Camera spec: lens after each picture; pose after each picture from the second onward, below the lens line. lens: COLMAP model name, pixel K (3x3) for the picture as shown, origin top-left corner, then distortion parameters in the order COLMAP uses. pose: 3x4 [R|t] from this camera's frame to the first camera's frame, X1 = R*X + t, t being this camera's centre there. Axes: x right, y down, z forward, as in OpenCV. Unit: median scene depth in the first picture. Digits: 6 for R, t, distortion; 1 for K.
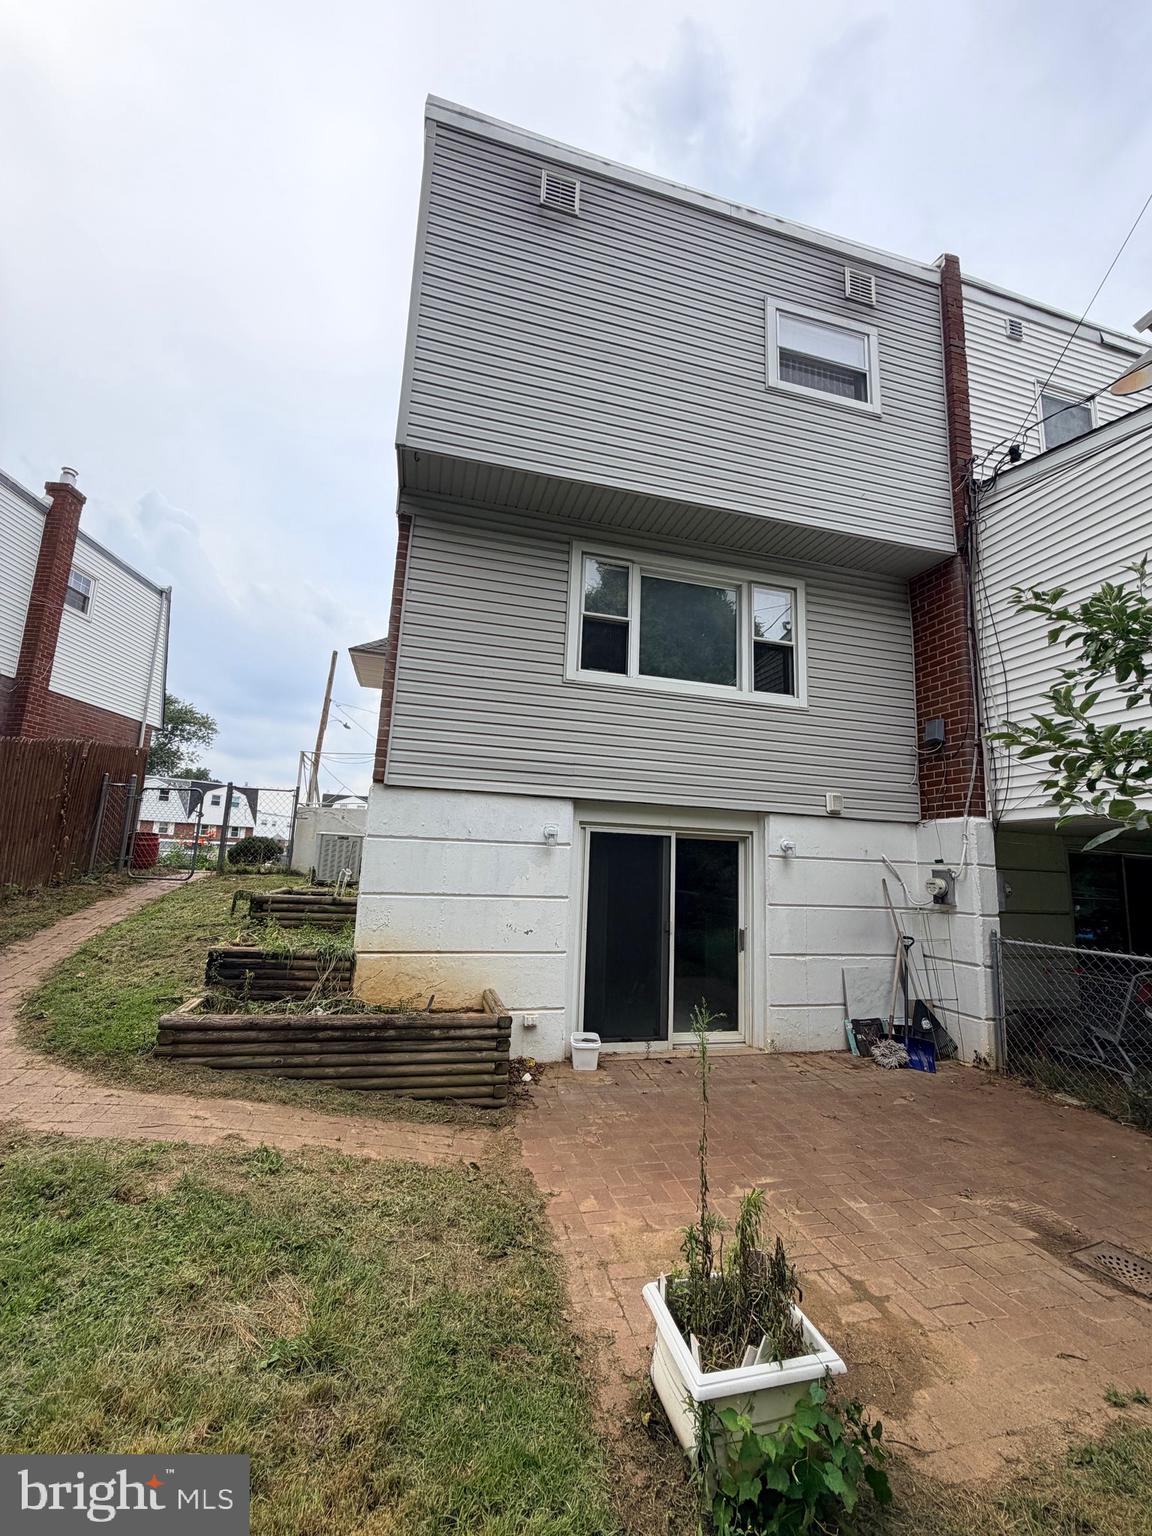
lens RADIAL K [[609.1, 0, 576.0], [0, 609.1, 768.0], [0, 0, 1]] dist [-0.000658, 0.000077]
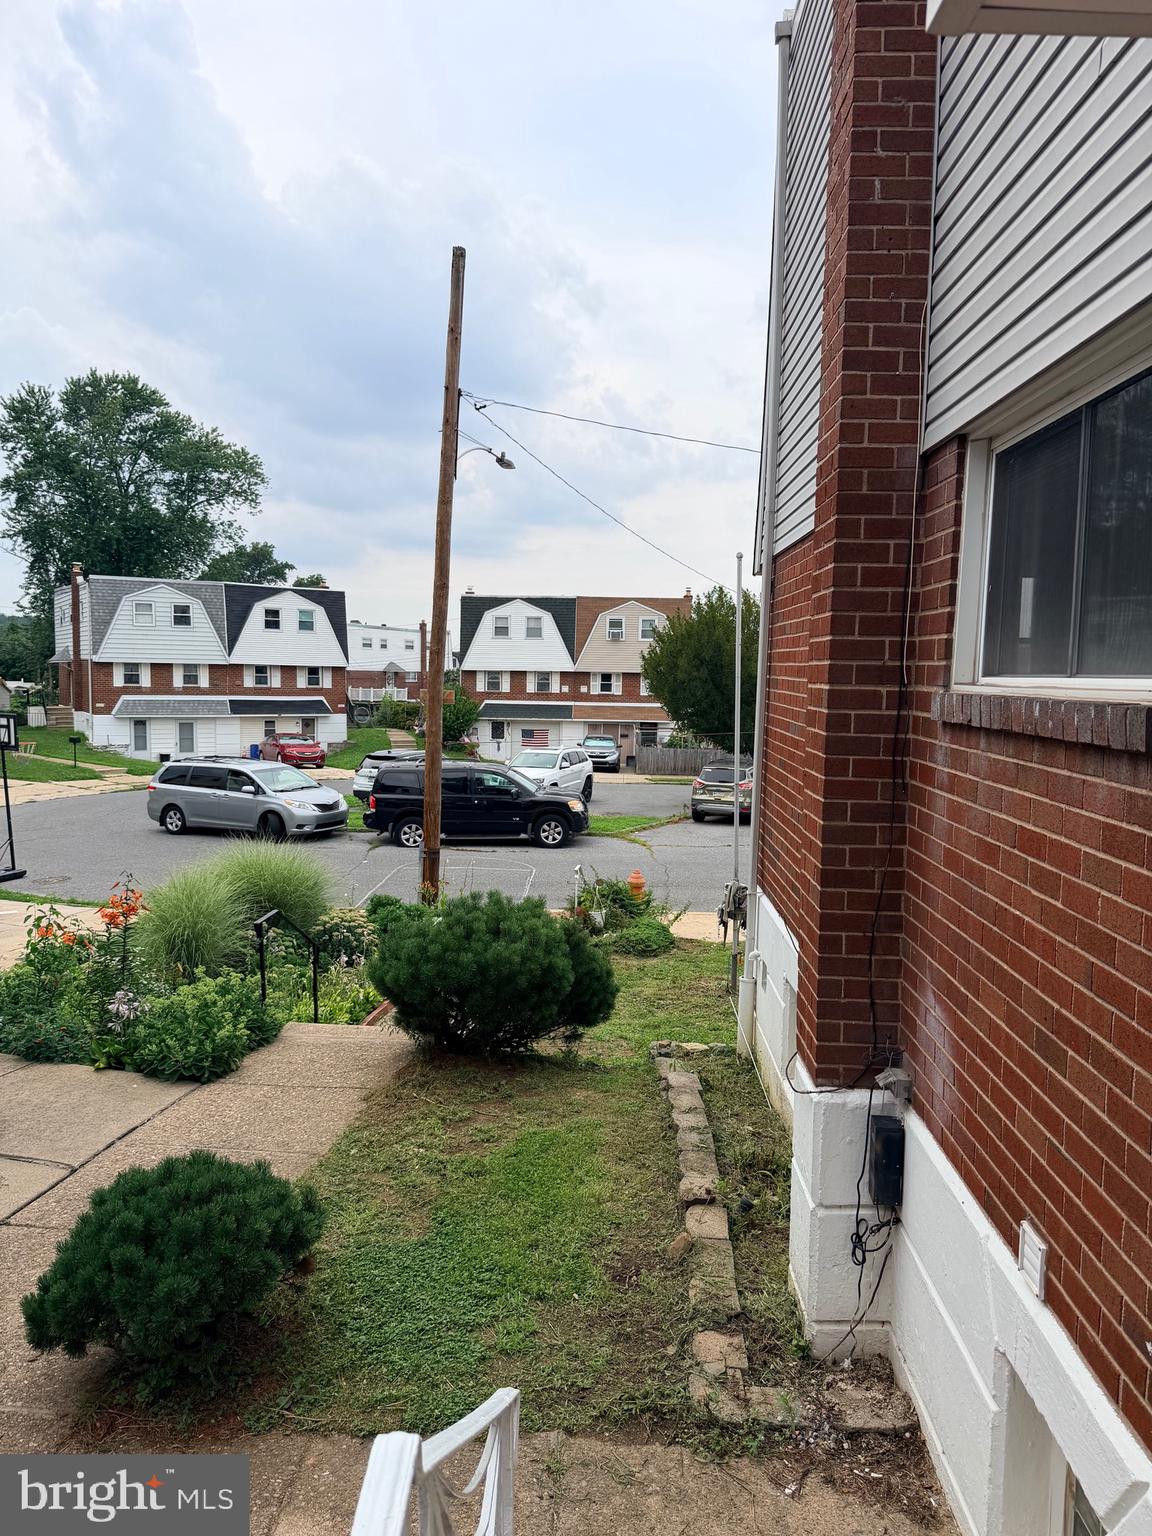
lens RADIAL K [[1068.2, 0, 580.9], [0, 1068.2, 771.3], [0, 0, 1]] dist [0.132326, -0.227764]
pose [[0.959091, 0.003468, -0.283075, -0.072566], [0.064842, 0.970651, 0.231586, -0.017747], [0.275571, -0.240468, 0.930718, 0.175824]]
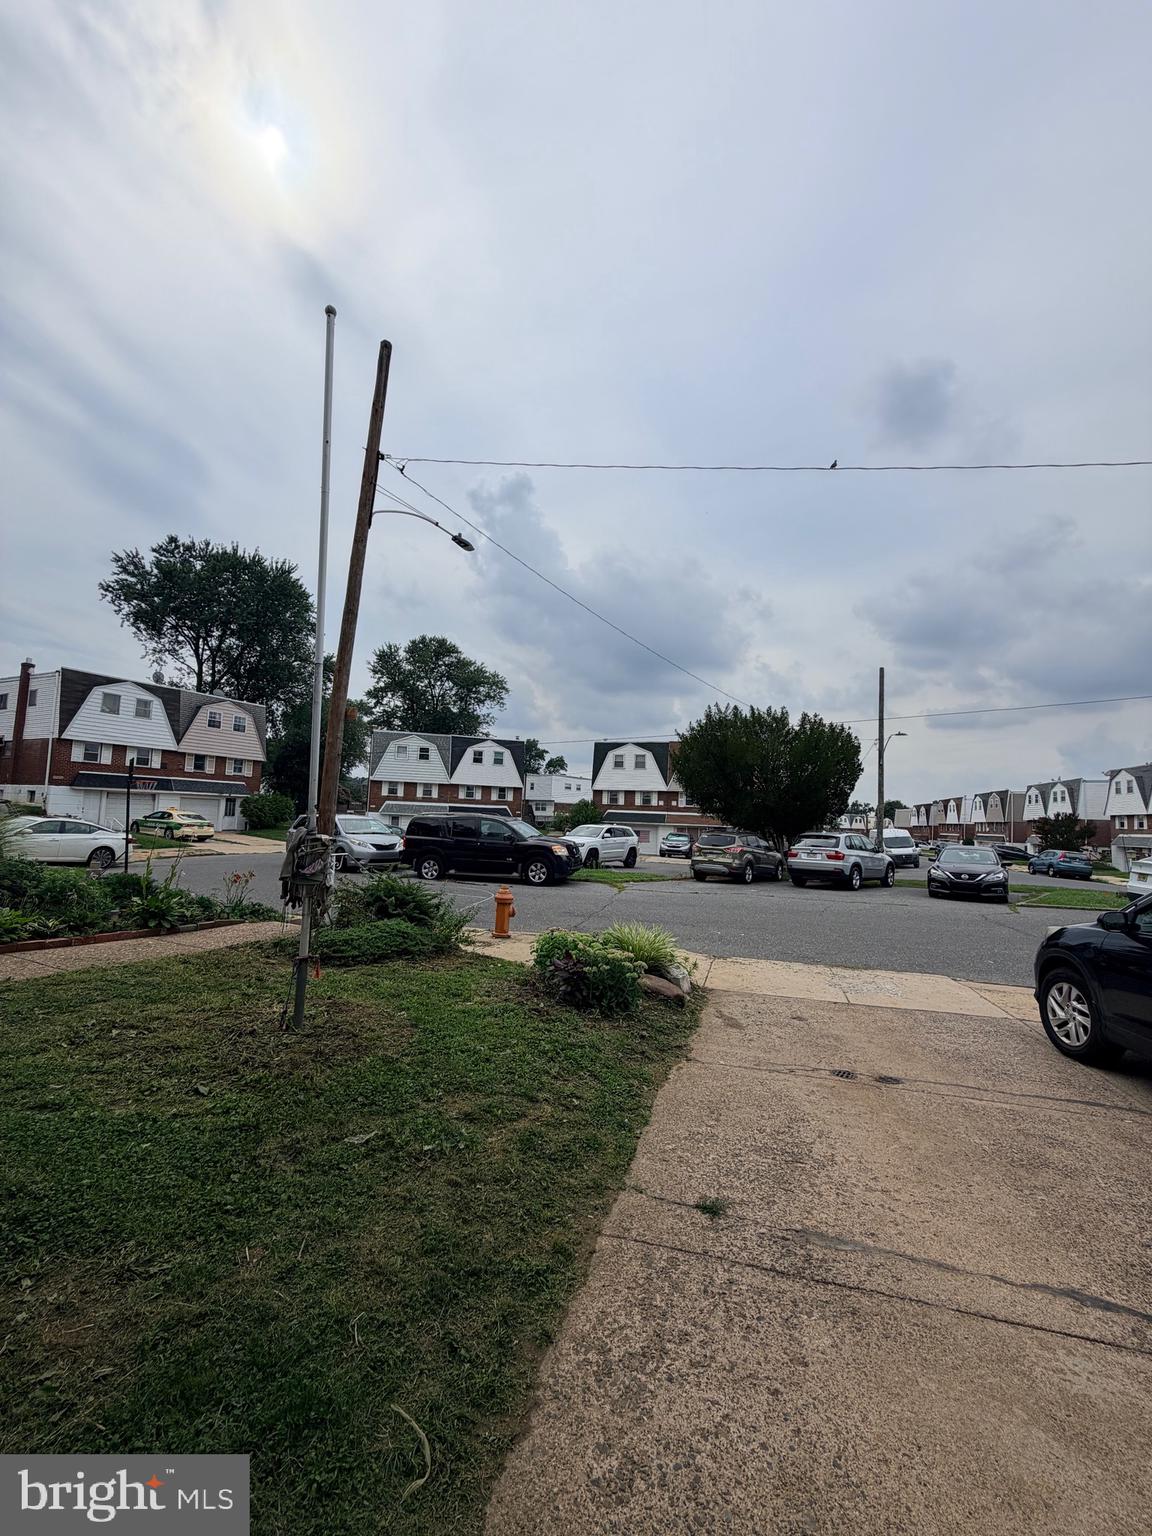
lens RADIAL K [[609.1, 0, 576.0], [0, 609.1, 768.0], [0, 0, 1]] dist [-0.000658, 0.000077]
pose [[0.855067, -0.049488, -0.516151, -0.037601], [0.076768, 0.996547, 0.031628, 0.052100], [0.512804, -0.066668, 0.855913, 0.343118]]
